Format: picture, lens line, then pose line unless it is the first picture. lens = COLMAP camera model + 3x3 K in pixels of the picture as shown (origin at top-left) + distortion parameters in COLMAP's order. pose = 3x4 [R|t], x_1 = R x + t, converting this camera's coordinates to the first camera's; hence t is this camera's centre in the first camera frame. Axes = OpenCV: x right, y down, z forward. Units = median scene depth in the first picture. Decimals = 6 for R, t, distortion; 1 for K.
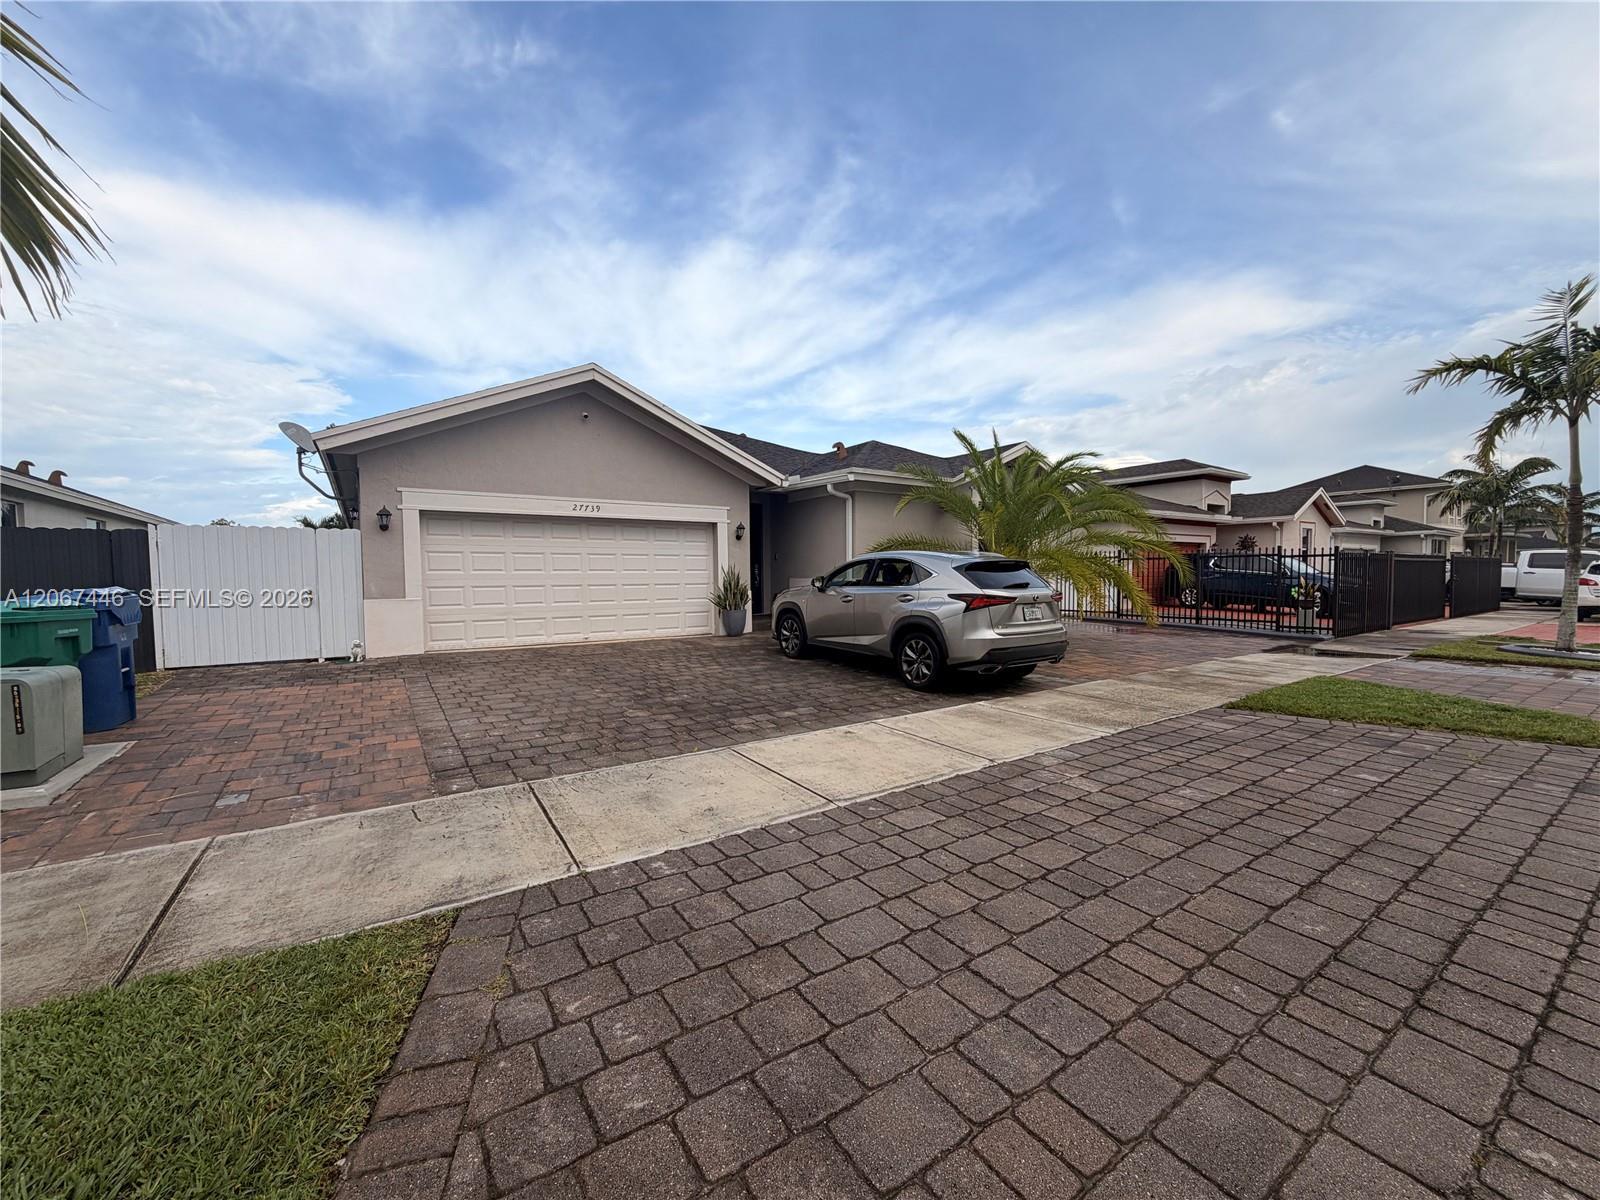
lens RADIAL K [[640.8, 0, 798.9], [0, 640.8, 597.0], [0, 0, 1]] dist [-0.002363, 0.000716]
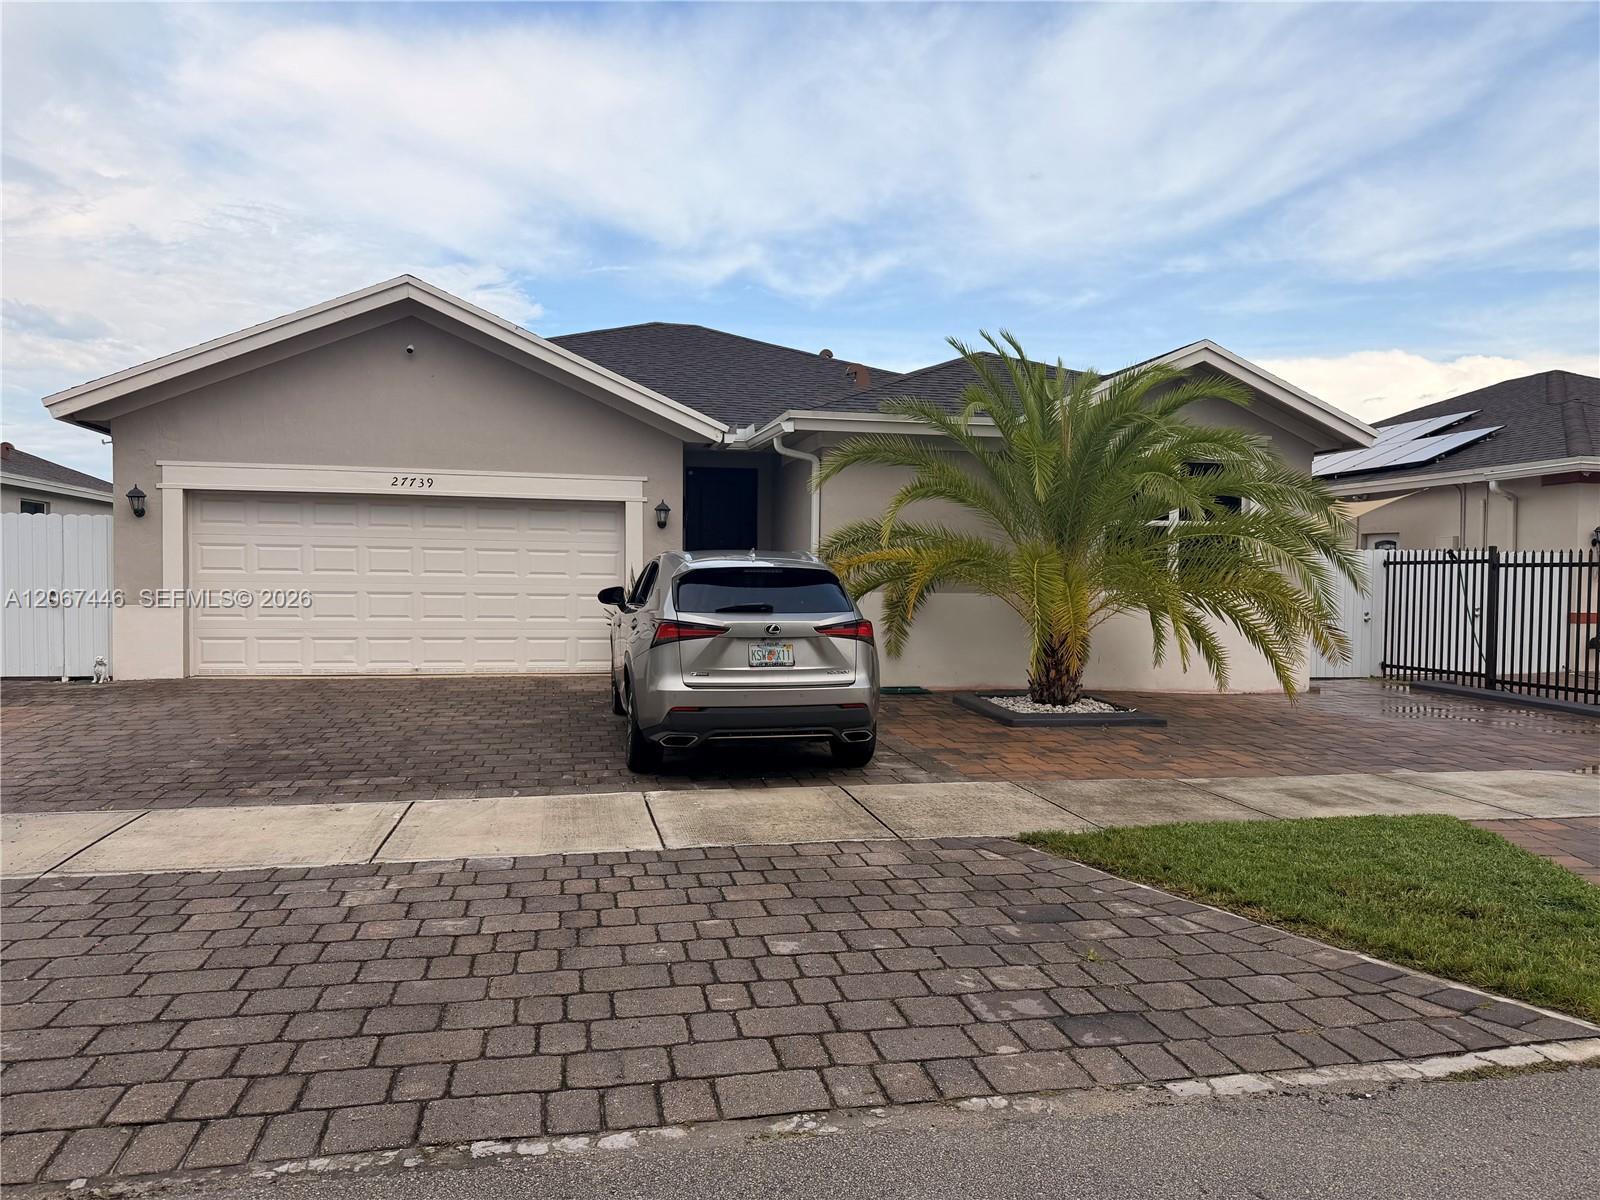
lens RADIAL K [[1130.3, 0, 805.8], [0, 1130.3, 604.3], [0, 0, 1]] dist [0.034865, -0.025319]
pose [[0.929453, 0.026491, -0.367987, 0.603347], [-0.031523, 0.999474, -0.007668, -0.012159], [0.367590, 0.018727, 0.929799, 0.014715]]
